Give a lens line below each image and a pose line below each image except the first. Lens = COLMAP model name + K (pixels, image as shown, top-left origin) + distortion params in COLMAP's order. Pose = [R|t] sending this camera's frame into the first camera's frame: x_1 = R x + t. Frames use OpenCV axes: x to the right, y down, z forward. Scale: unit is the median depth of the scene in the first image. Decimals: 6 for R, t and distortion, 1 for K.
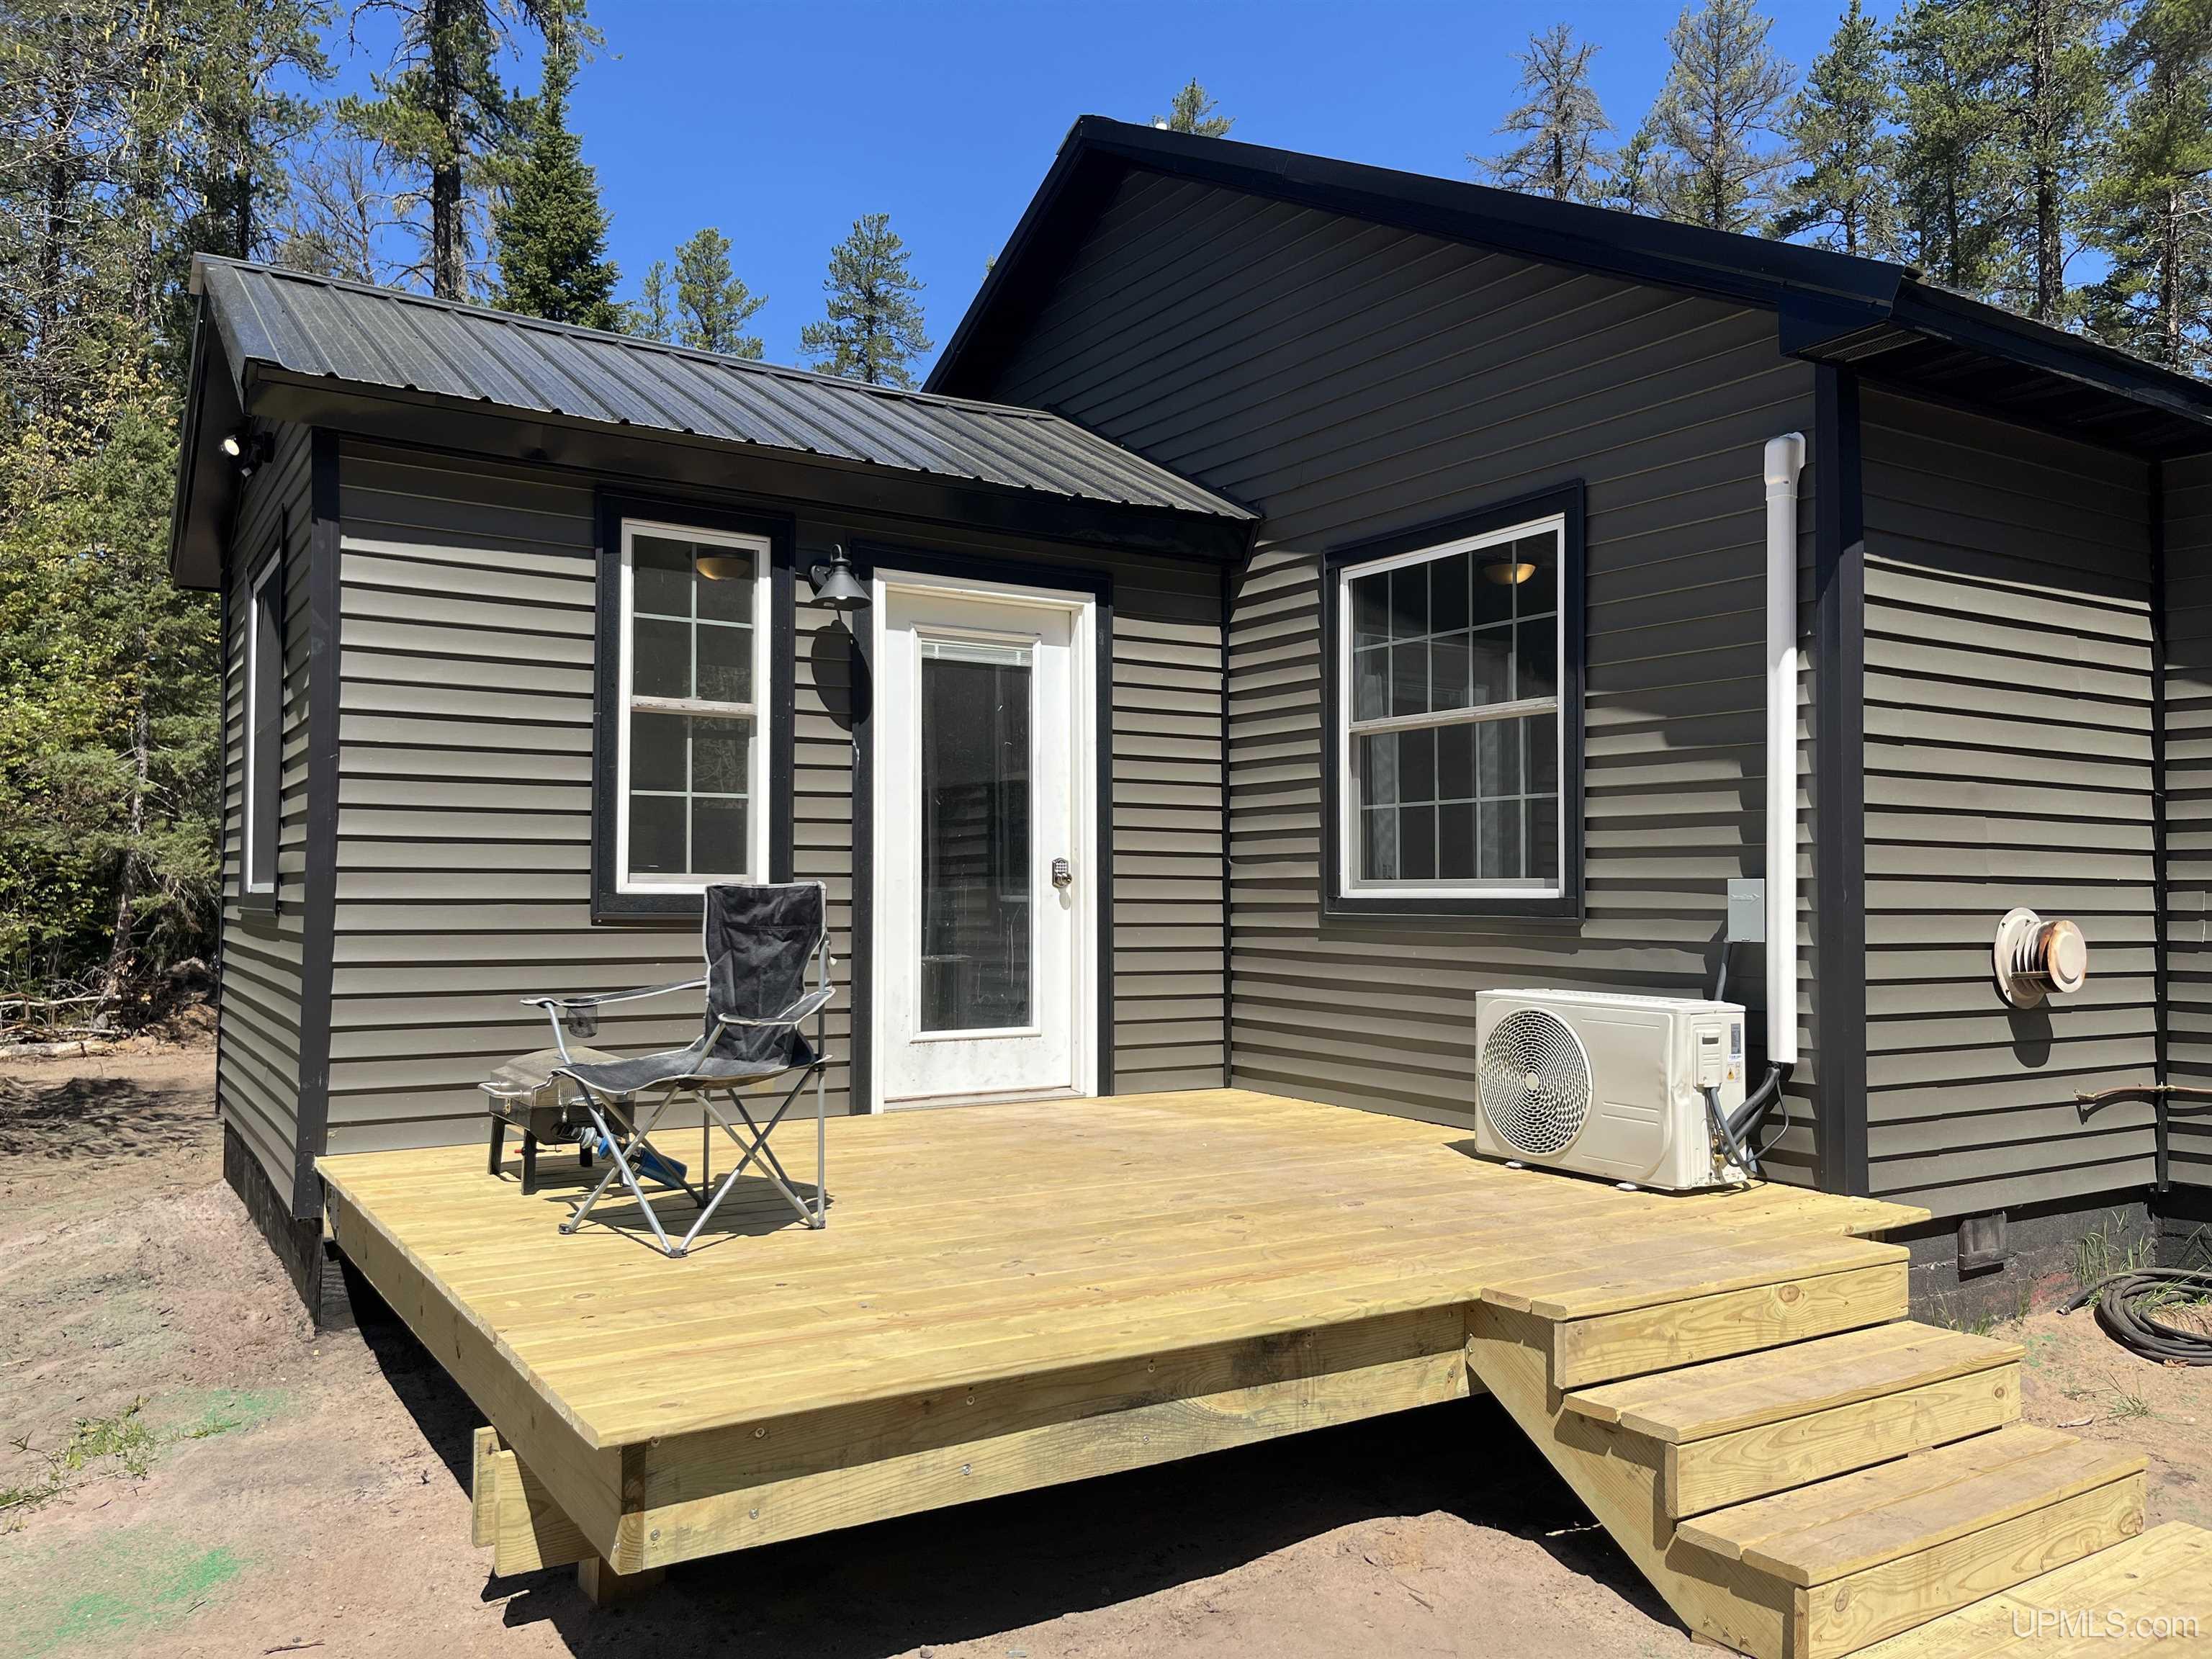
lens RADIAL K [[1681.3, 0, 1110.8], [0, 1681.3, 814.6], [0, 0, 1]] dist [0.065363, -0.084879]
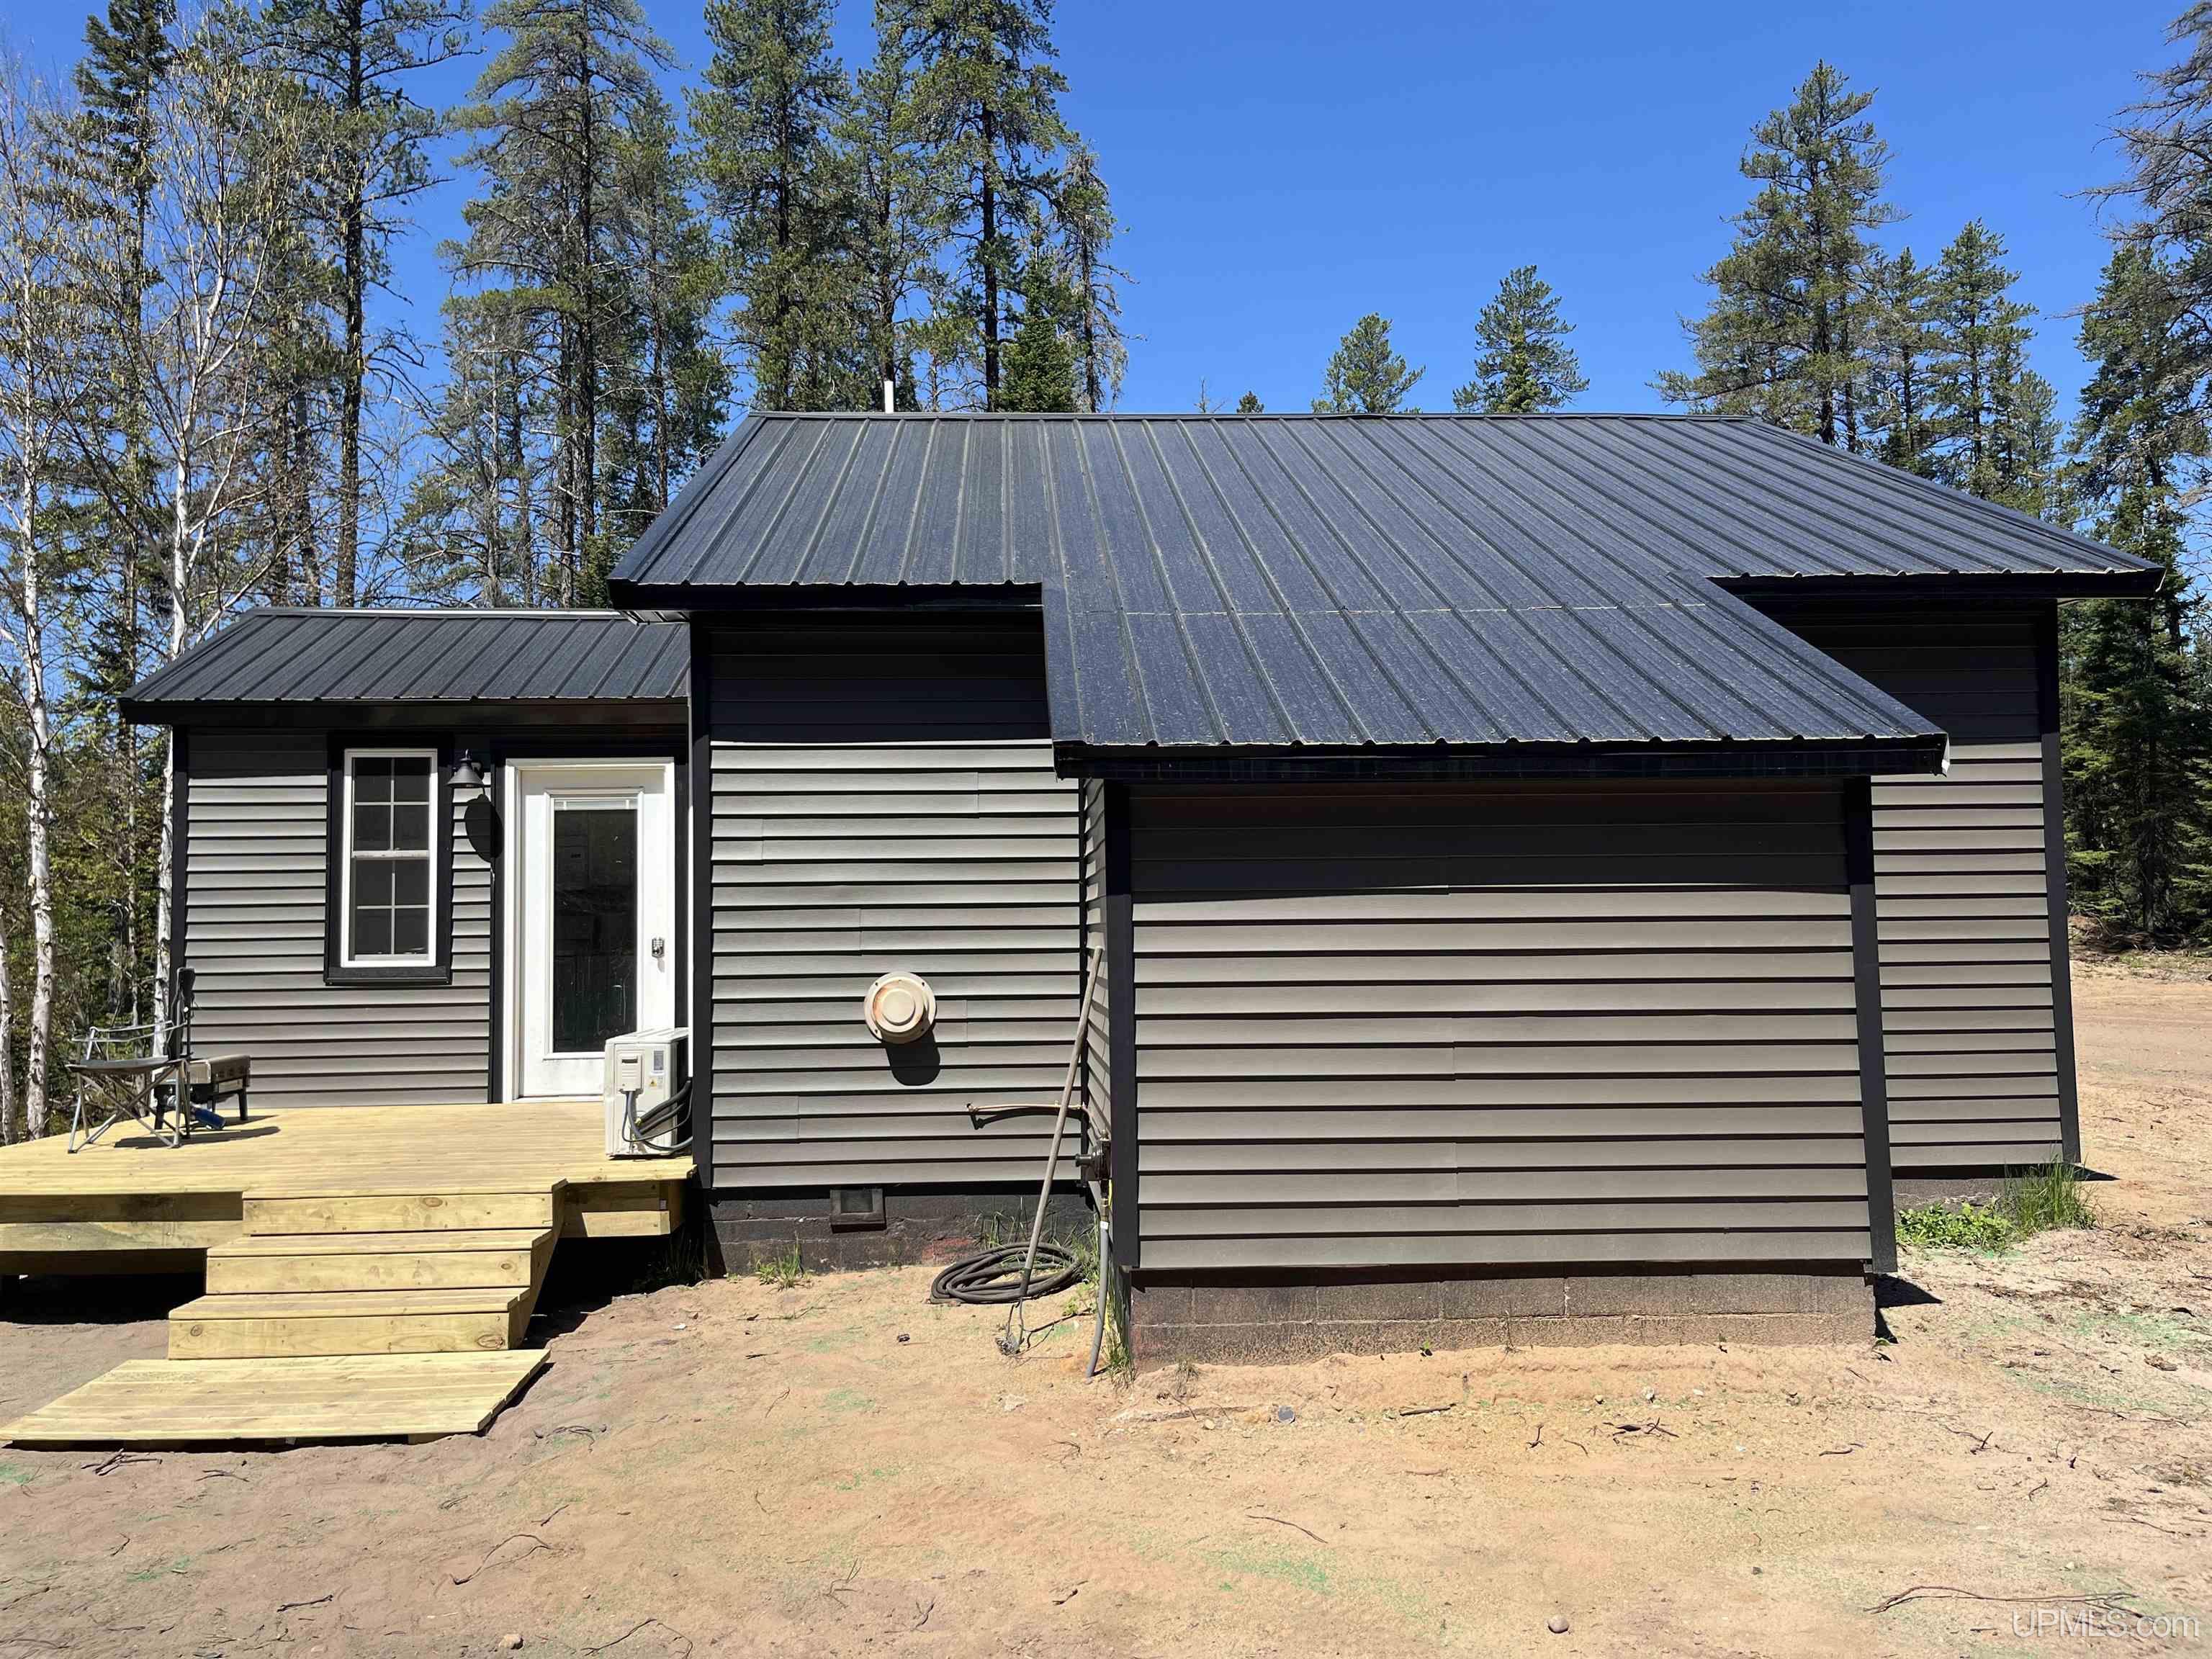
lens RADIAL K [[1681.3, 0, 1089.0], [0, 1681.3, 818.9], [0, 0, 1]] dist [0.065363, -0.084879]
pose [[0.863151, -0.051625, -0.502300, 1.209820], [0.041887, 0.998652, -0.030660, -0.019327], [0.503206, 0.005425, 0.864150, -0.108862]]
